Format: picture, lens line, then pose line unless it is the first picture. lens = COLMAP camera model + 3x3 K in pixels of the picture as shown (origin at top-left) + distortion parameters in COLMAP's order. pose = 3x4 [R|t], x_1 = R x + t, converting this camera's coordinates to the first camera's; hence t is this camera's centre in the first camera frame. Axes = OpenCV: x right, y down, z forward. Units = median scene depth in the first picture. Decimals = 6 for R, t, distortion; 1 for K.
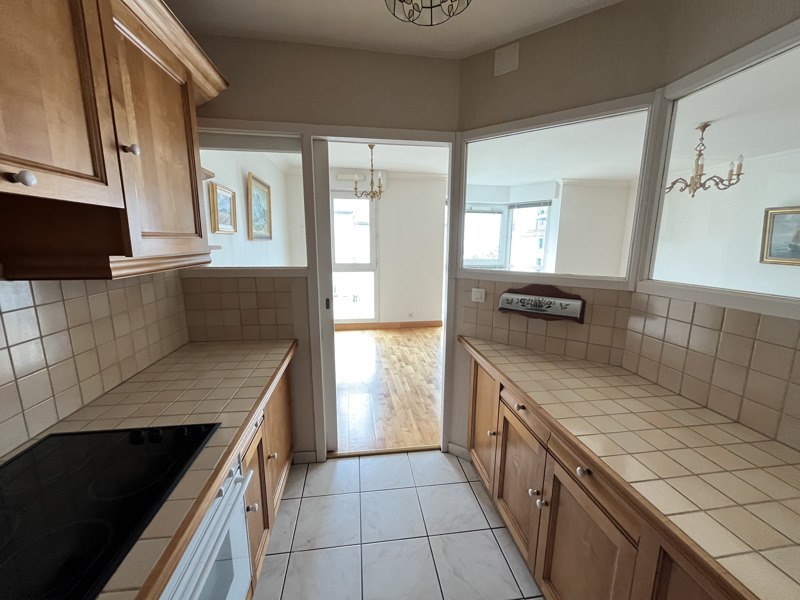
lens RADIAL K [[322.0, 0, 401.5], [0, 322.0, 300.7], [0, 0, 1]] dist [-0.004632, -0.000333]
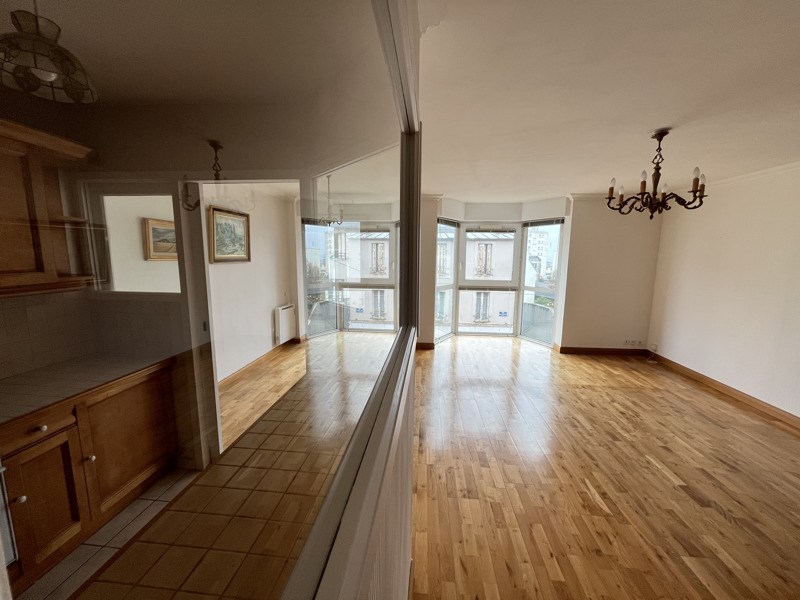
lens RADIAL K [[322.0, 0, 399.6], [0, 322.0, 298.9], [0, 0, 1]] dist [-0.004632, -0.000333]
pose [[0.970389, 0.038329, -0.238488, 0.416951], [-0.049319, 0.997970, -0.040283, -0.044900], [0.236460, 0.050853, 0.970310, 0.049266]]
